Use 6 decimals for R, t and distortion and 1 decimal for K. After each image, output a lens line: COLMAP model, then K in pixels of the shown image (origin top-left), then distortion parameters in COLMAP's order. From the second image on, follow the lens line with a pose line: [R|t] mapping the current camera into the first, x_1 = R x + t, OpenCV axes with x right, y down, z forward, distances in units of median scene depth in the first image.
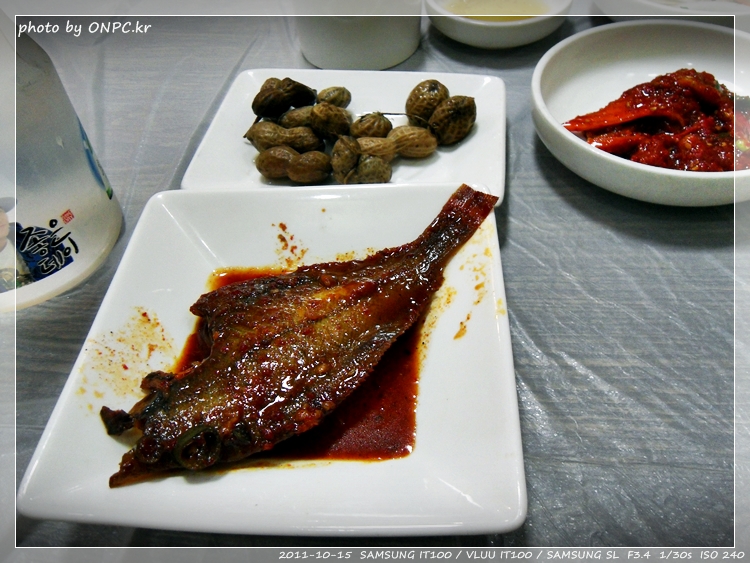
lens RADIAL K [[623.6, 0, 379.8], [0, 623.6, 283.8], [0, 0, 1]] dist [-0.025144, 0.045827]
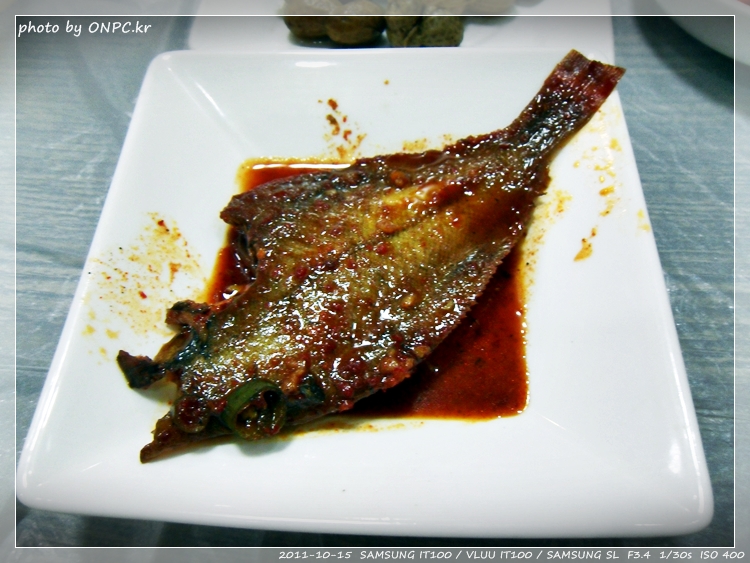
lens RADIAL K [[623.6, 0, 370.6], [0, 623.6, 280.7], [0, 0, 1]] dist [-0.025144, 0.045827]
pose [[0.999293, 0.006932, 0.036939, -0.152039], [-0.013933, 0.981138, 0.192808, -0.030457], [-0.034906, -0.193186, 0.980541, 0.239724]]
